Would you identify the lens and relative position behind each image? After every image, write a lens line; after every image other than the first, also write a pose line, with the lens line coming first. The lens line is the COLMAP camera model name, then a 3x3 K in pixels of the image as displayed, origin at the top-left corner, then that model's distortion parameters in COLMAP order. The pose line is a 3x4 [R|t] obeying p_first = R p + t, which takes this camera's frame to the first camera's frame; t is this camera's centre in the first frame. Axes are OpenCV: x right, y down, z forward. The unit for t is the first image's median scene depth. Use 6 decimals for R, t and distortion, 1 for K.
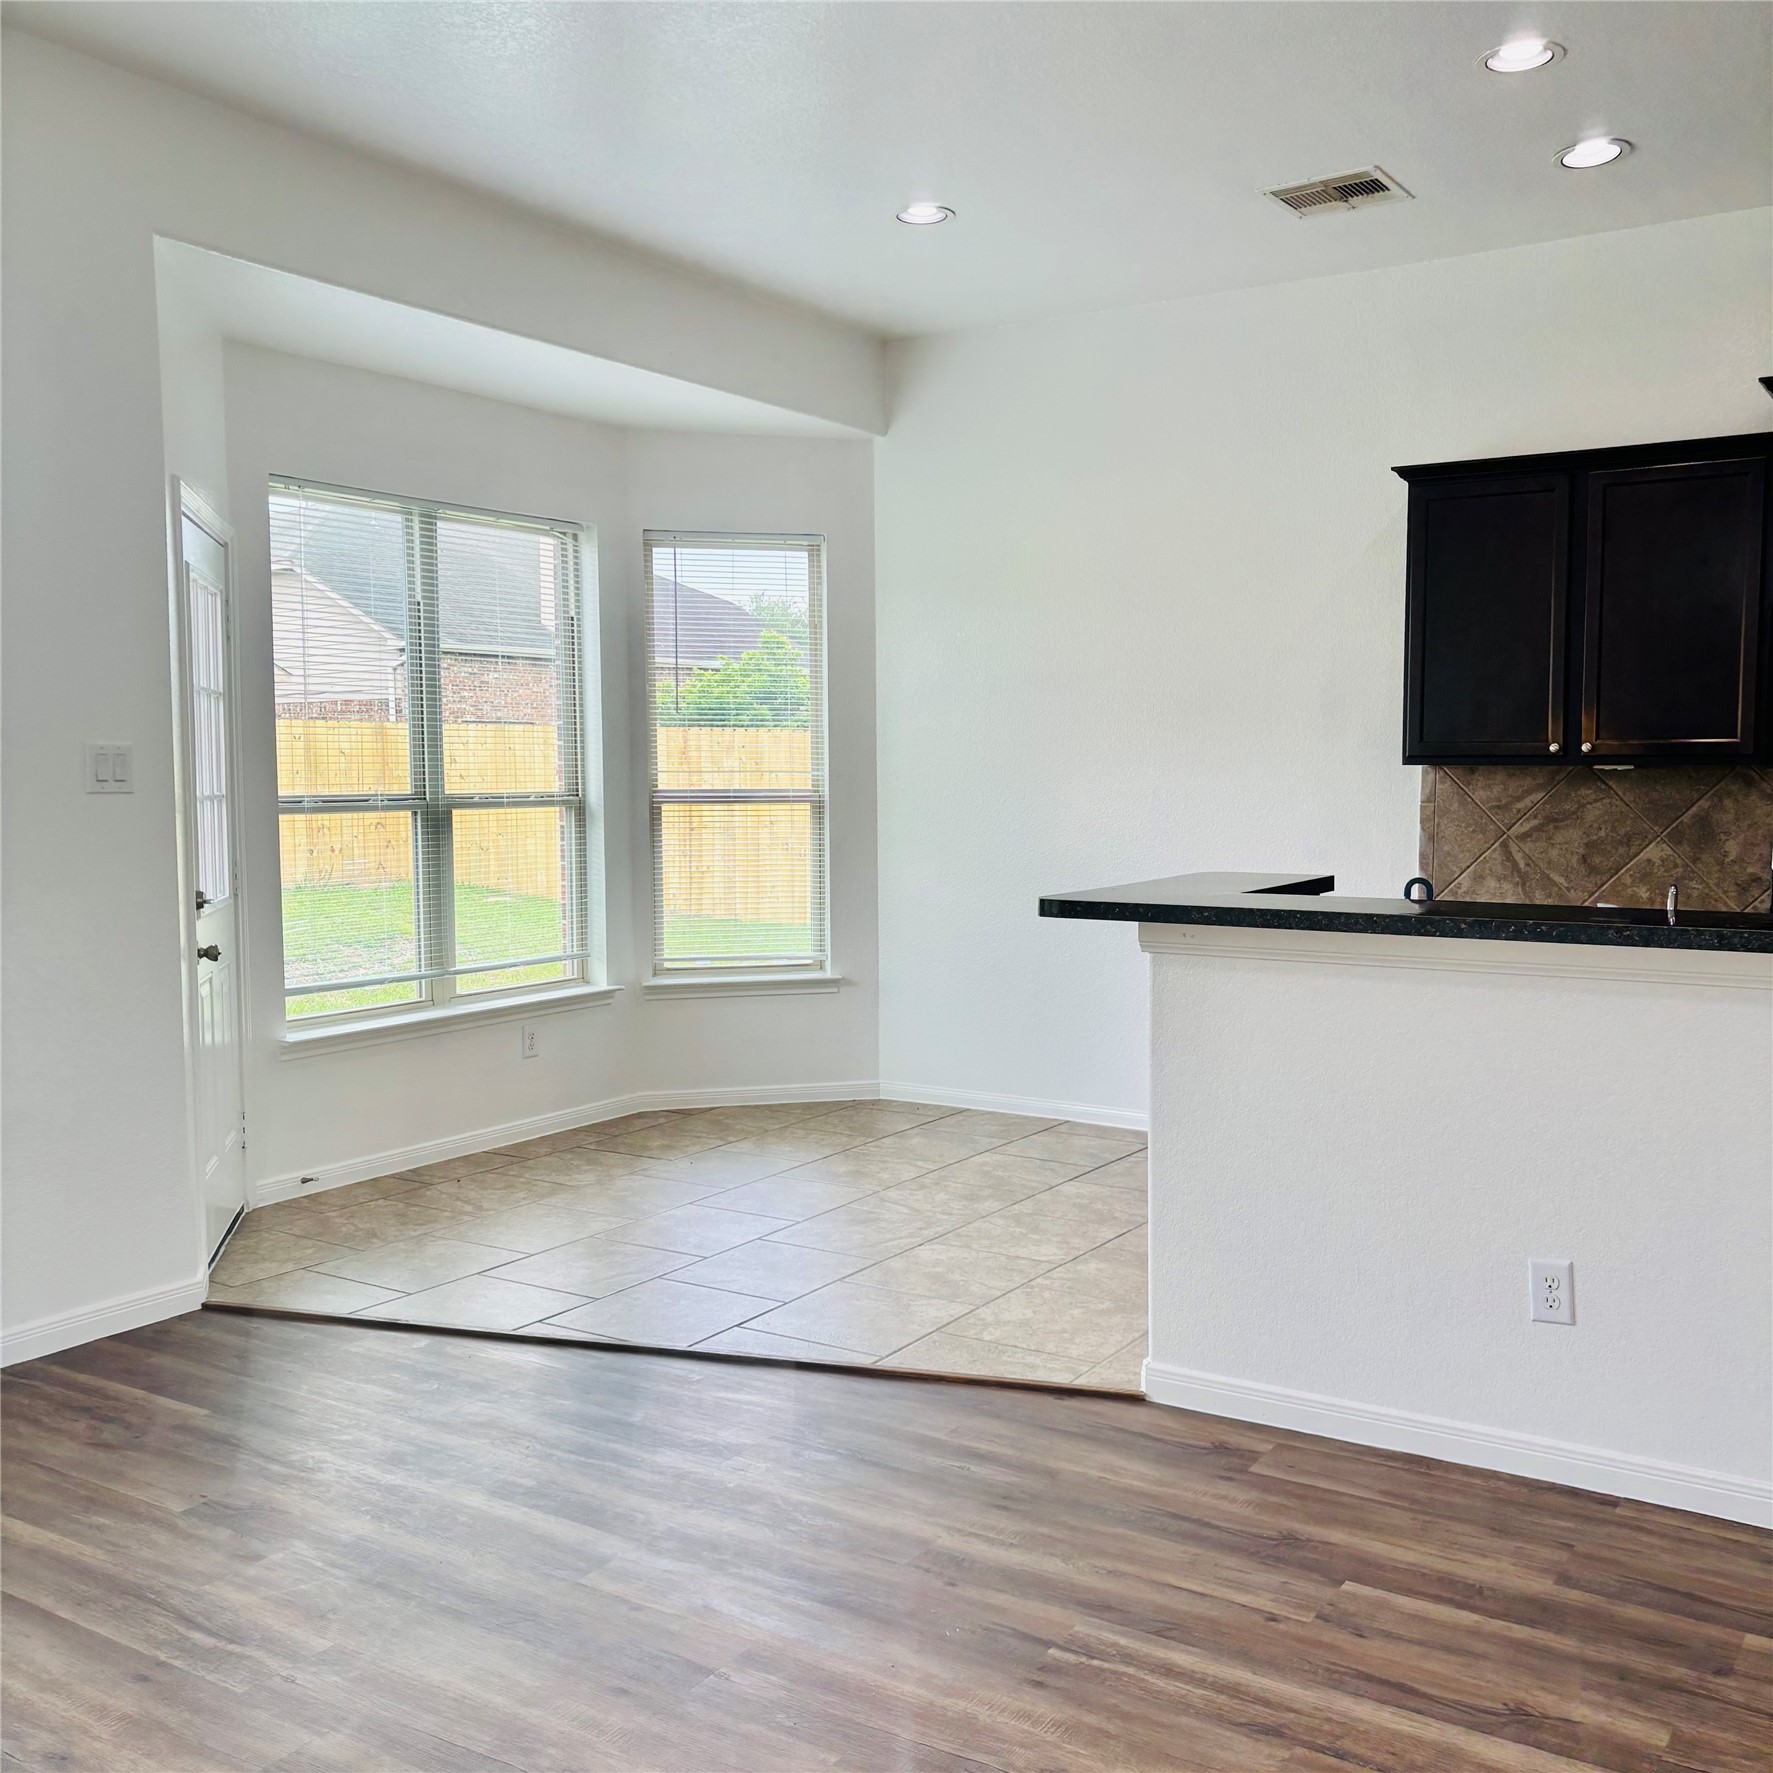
lens RADIAL K [[1772.7, 0, 886.8], [0, 1772.7, 890.2], [0, 0, 1]] dist [-0.004435, 0.000000]
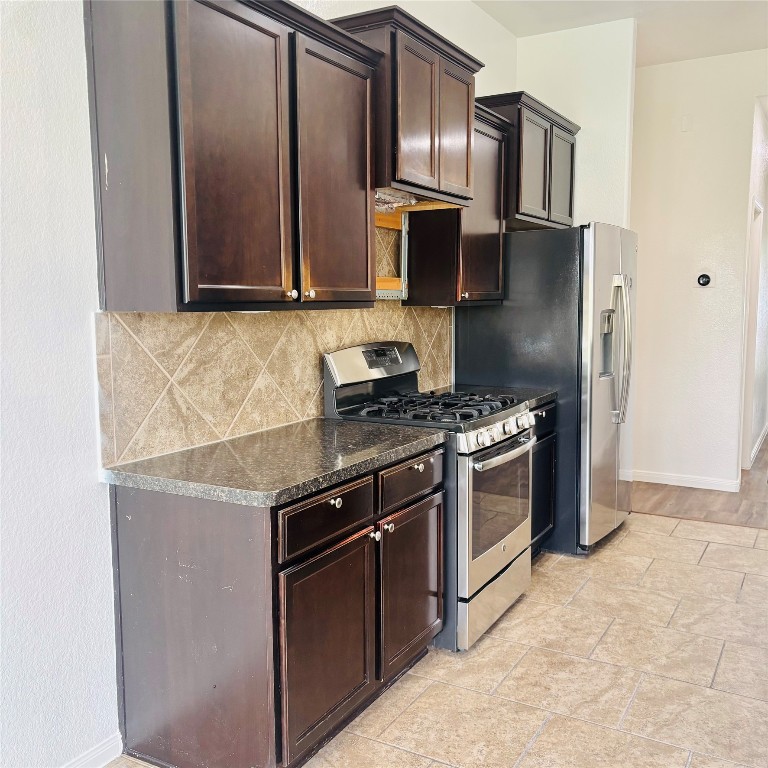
lens RADIAL K [[767.9, 0, 384.2], [0, 767.9, 383.8], [0, 0, 1]] dist [-0.004435, 0.000000]
pose [[-0.059347, -0.110141, 0.992143, -0.080957], [0.073070, 0.990749, 0.114357, -0.070985], [-0.995560, 0.079283, -0.050750, 0.914678]]
